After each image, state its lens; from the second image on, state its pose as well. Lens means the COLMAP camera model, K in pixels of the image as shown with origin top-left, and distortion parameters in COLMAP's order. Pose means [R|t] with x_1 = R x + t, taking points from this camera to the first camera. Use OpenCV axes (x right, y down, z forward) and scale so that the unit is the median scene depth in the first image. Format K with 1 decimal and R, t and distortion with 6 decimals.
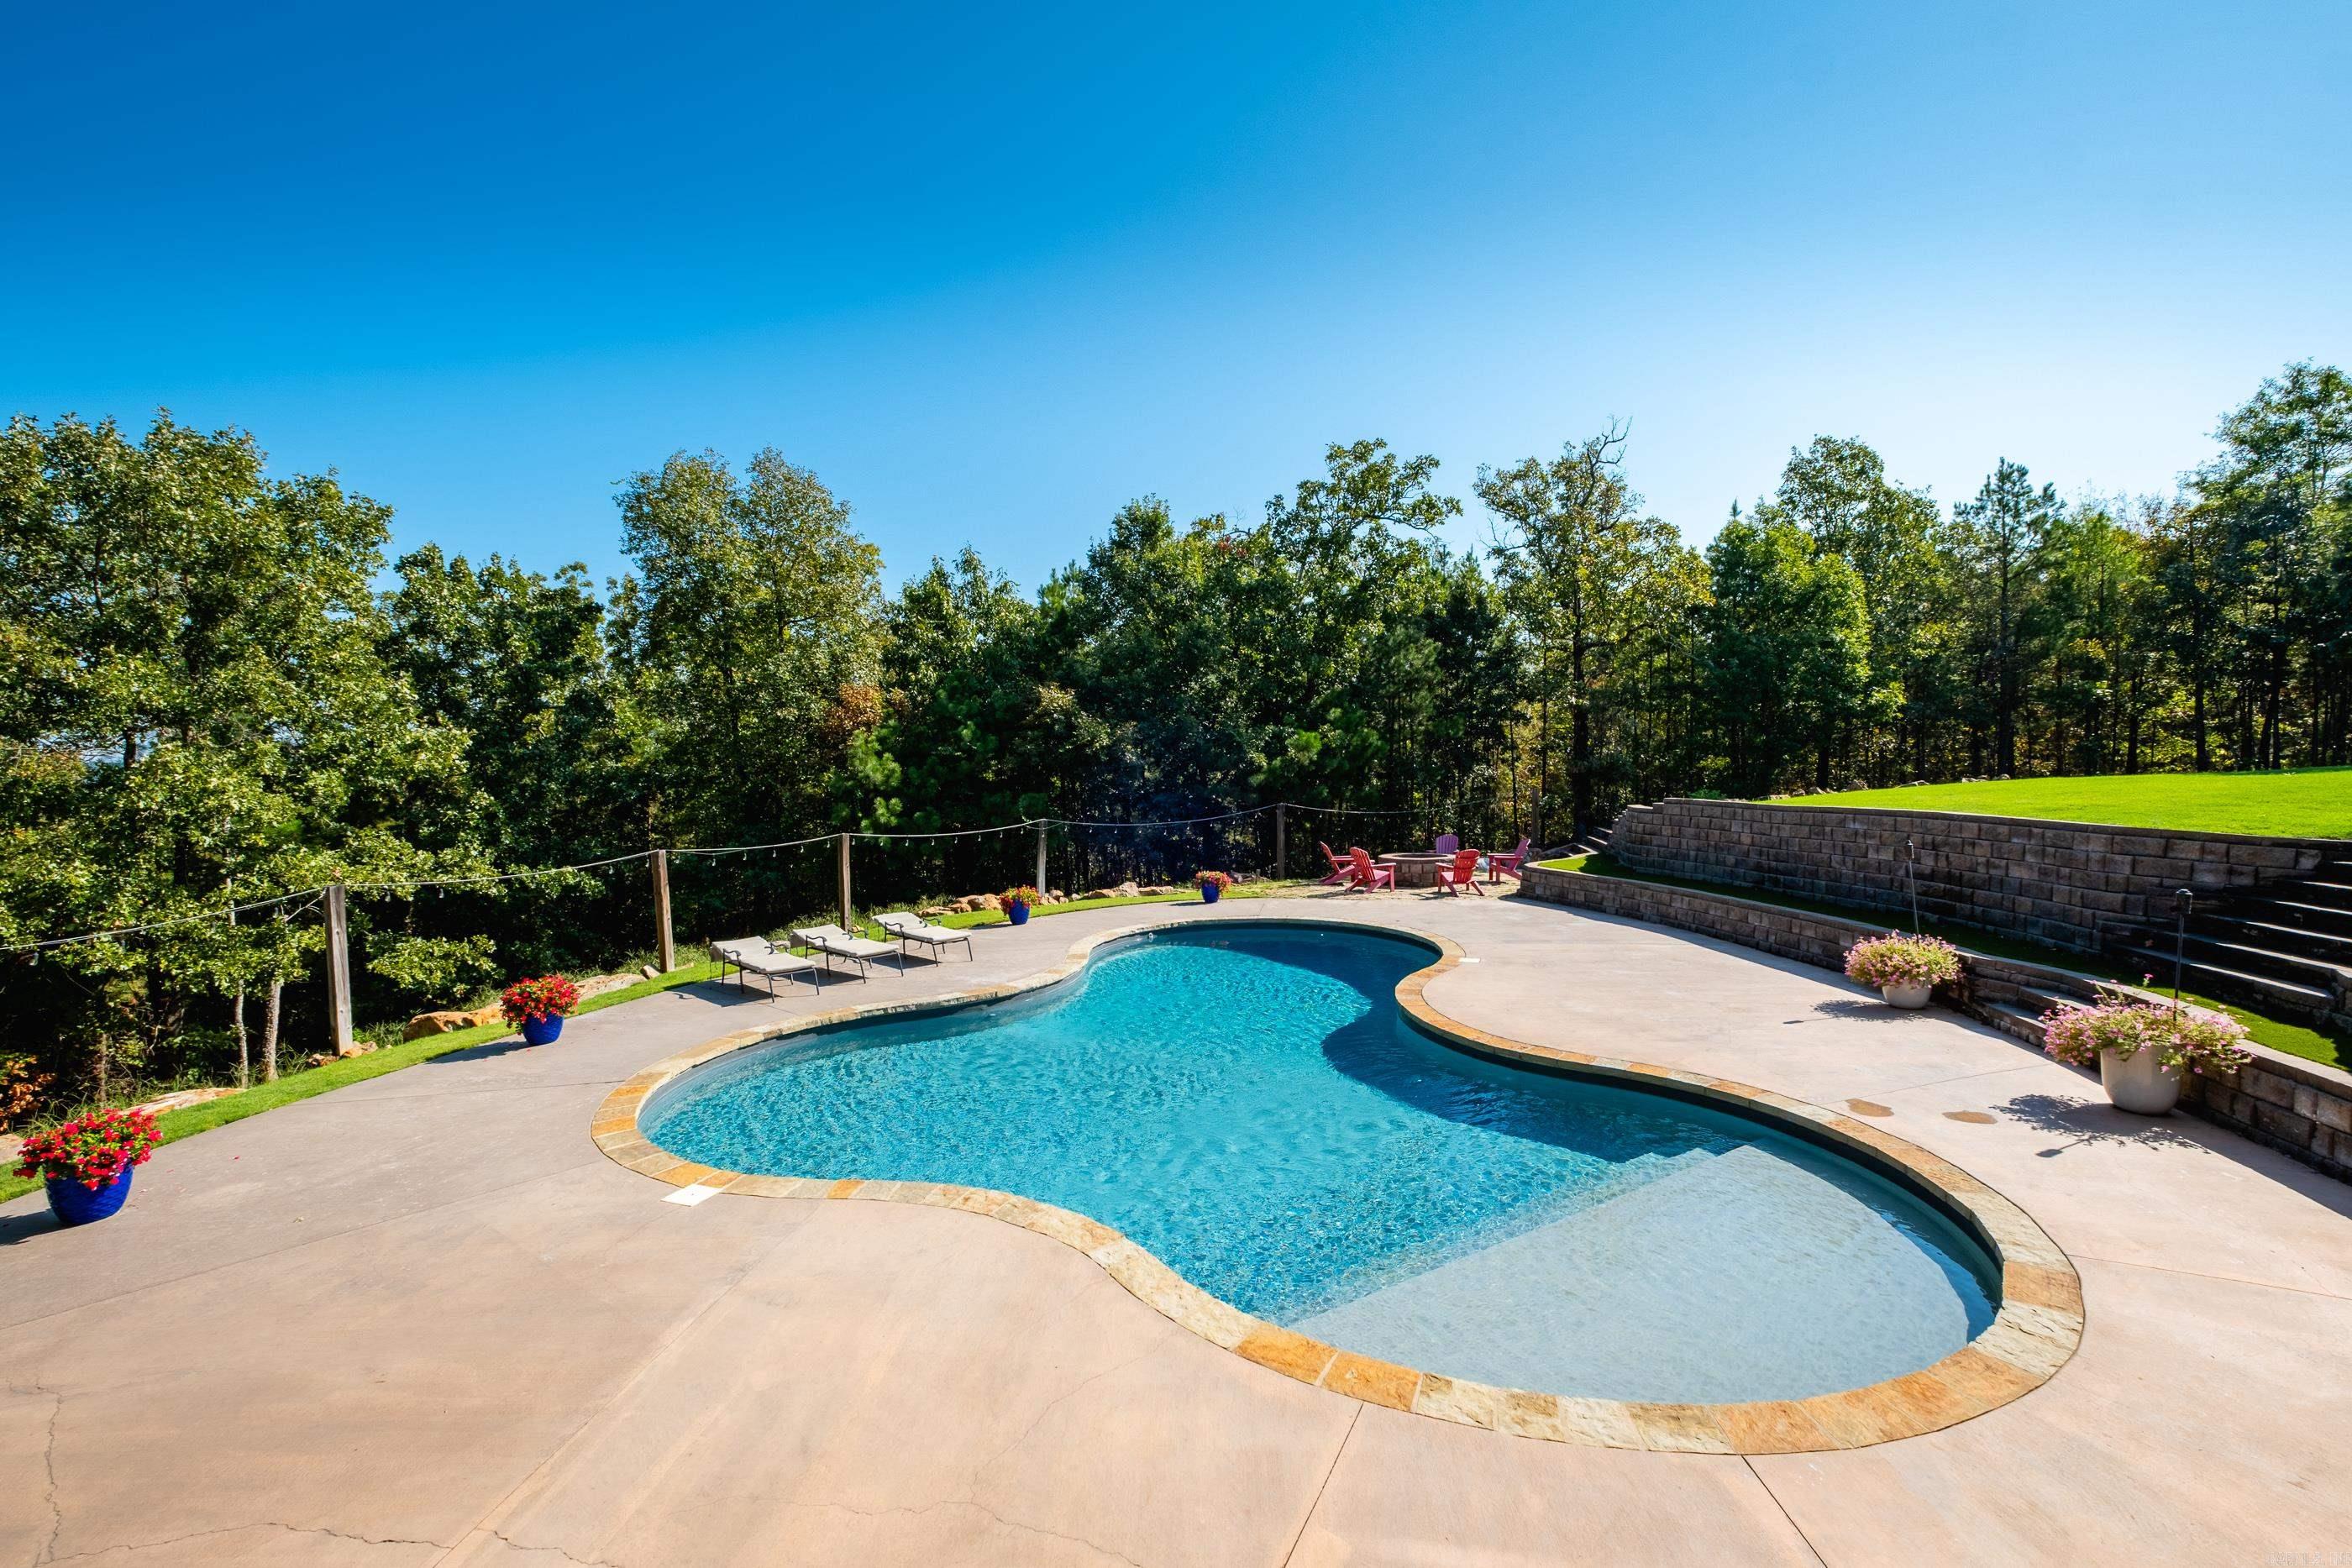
lens RADIAL K [[1011.6, 0, 1184.3], [0, 1011.6, 771.9], [0, 0, 1]] dist [0.000735, -0.001289]
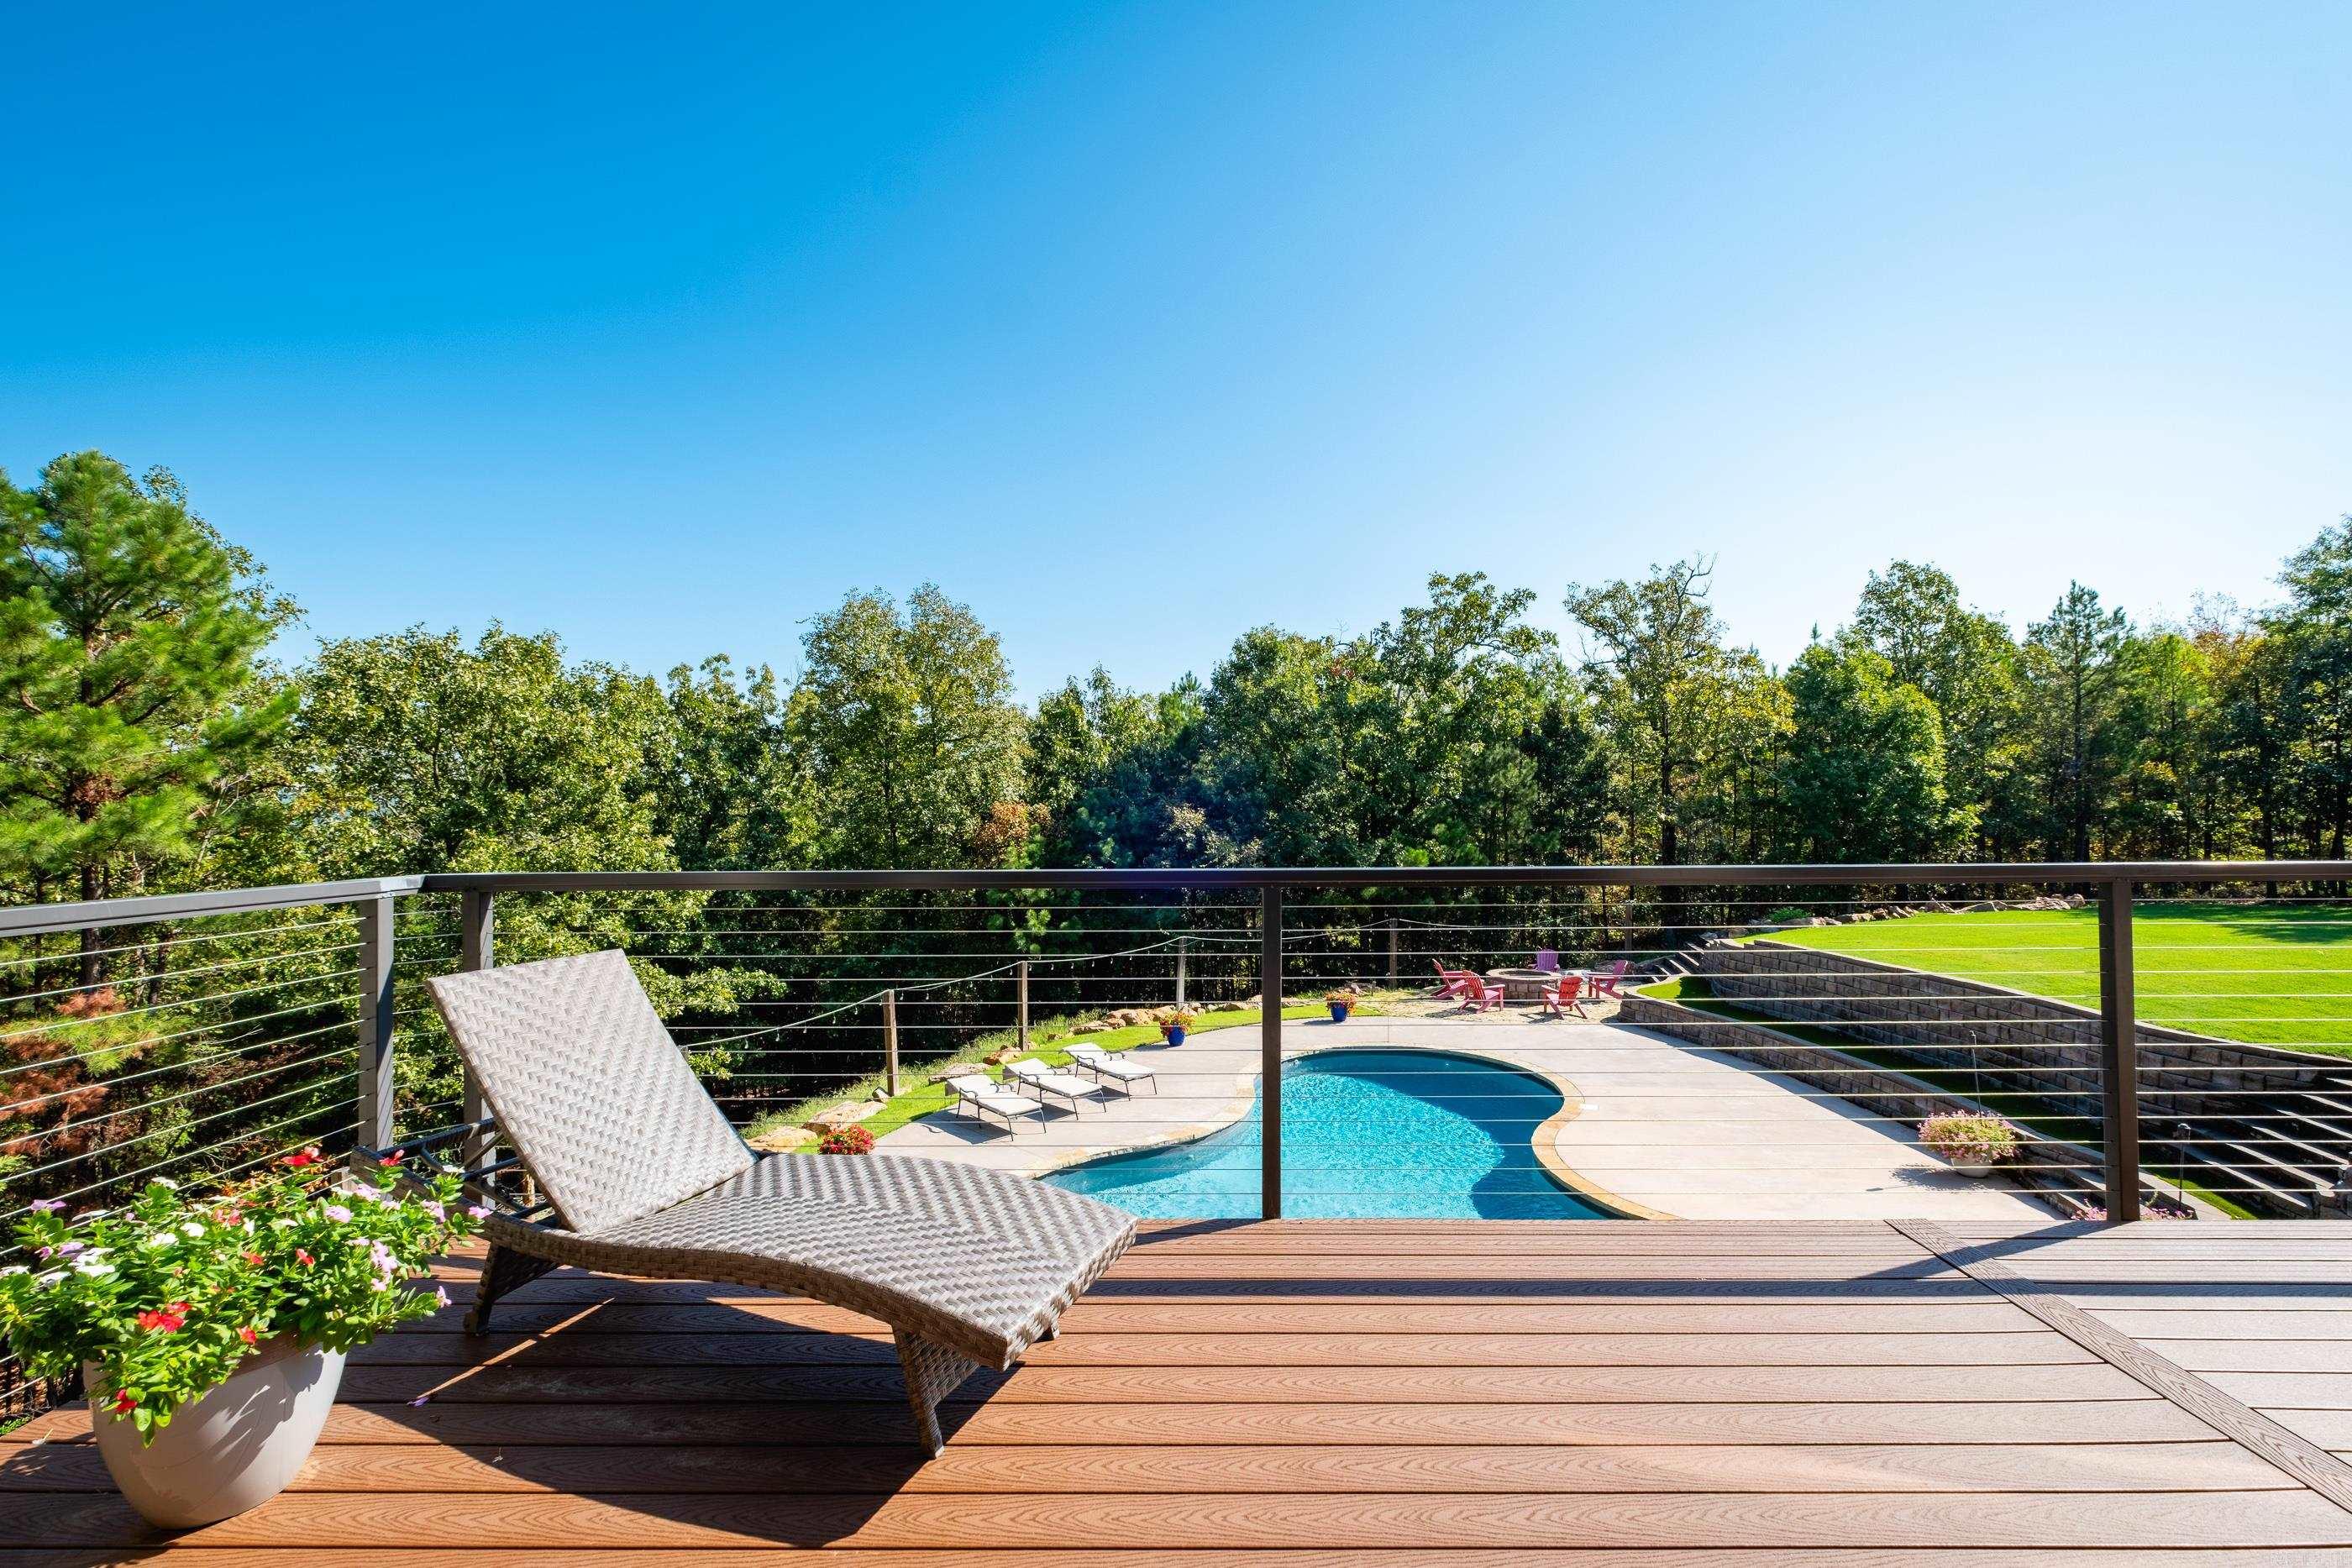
lens RADIAL K [[1002.0, 0, 1213.6], [0, 1002.0, 790.4], [0, 0, 1]] dist [-0.004832, 0.000320]
pose [[0.999102, 0.009237, -0.041346, -0.047085], [-0.010431, 0.999532, -0.028742, -0.063017], [0.041061, 0.029148, 0.998731, -0.079238]]
